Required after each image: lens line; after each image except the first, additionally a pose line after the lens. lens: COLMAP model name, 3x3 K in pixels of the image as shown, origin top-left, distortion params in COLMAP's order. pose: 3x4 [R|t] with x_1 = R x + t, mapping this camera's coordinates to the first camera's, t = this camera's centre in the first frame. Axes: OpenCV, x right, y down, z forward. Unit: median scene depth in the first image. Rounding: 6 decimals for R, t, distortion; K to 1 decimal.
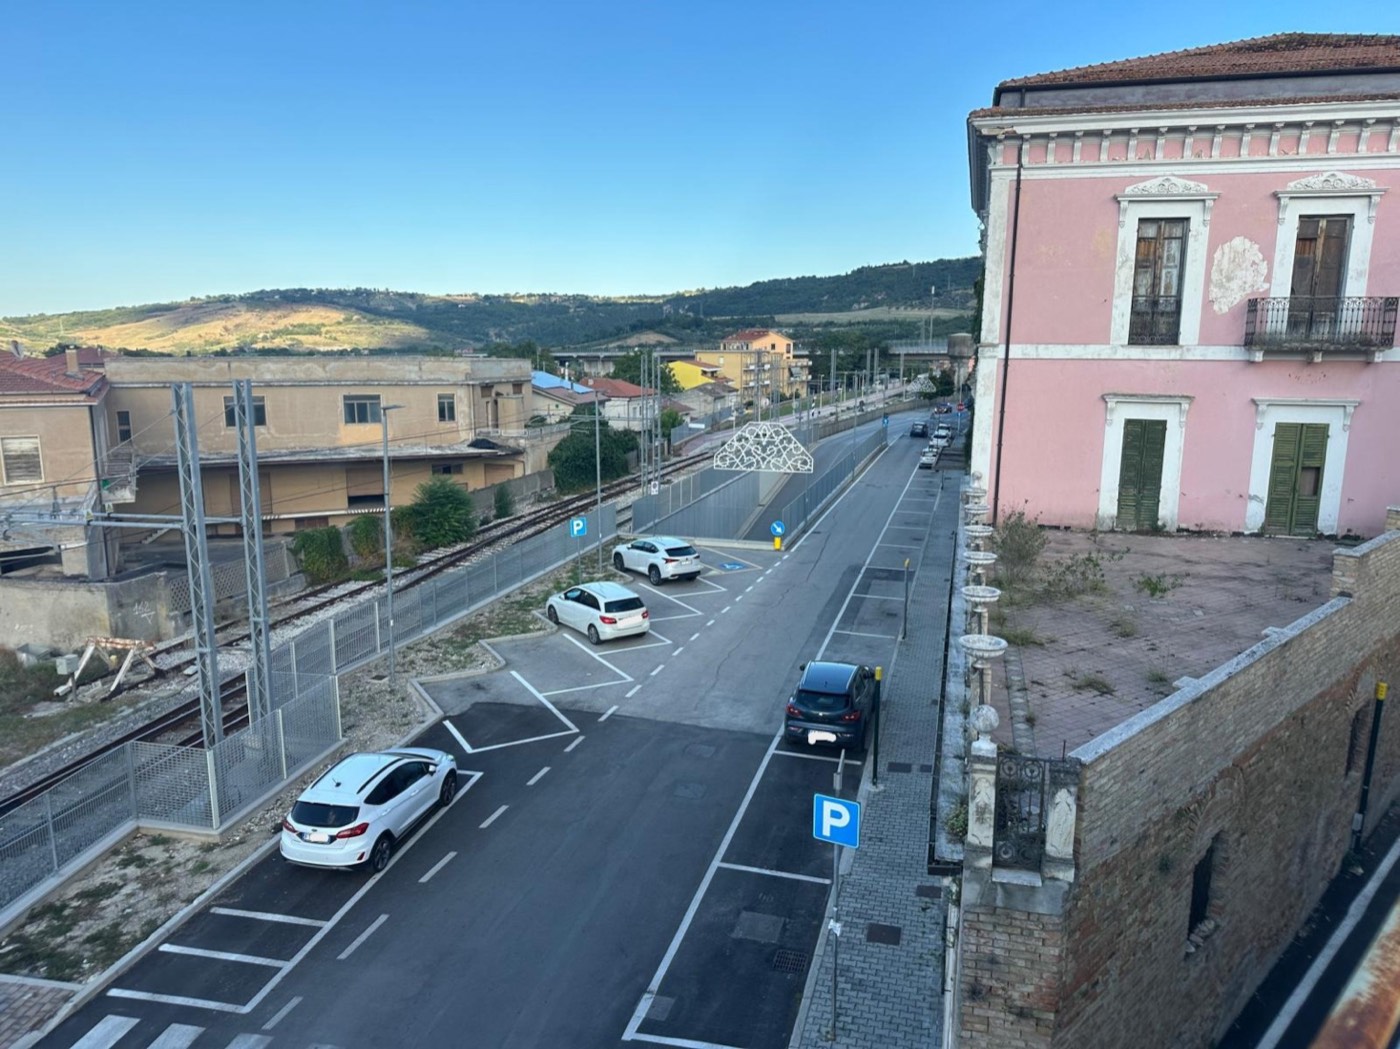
lens RADIAL K [[986.0, 0, 705.2], [0, 986.0, 526.9], [0, 0, 1]] dist [0.047226, -0.063711]
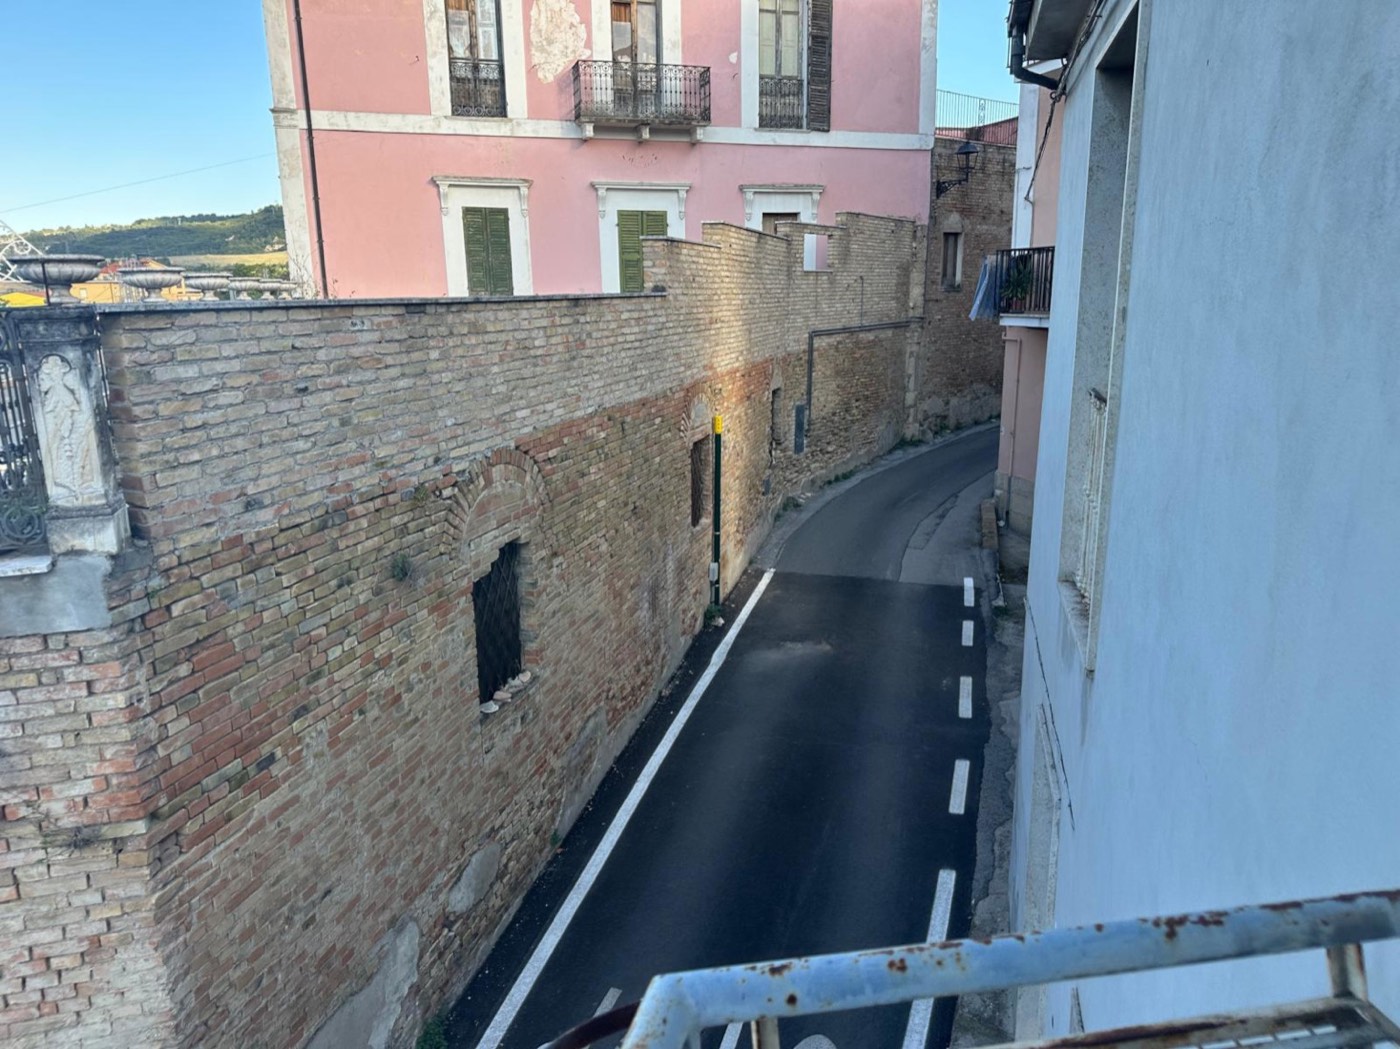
lens RADIAL K [[986.0, 0, 704.8], [0, 986.0, 524.1], [0, 0, 1]] dist [0.047226, -0.063711]
pose [[0.854172, -0.138362, 0.501245, 0.202773], [0.113272, 0.990311, 0.080335, 0.182813], [-0.507503, -0.011843, 0.861568, 0.225123]]
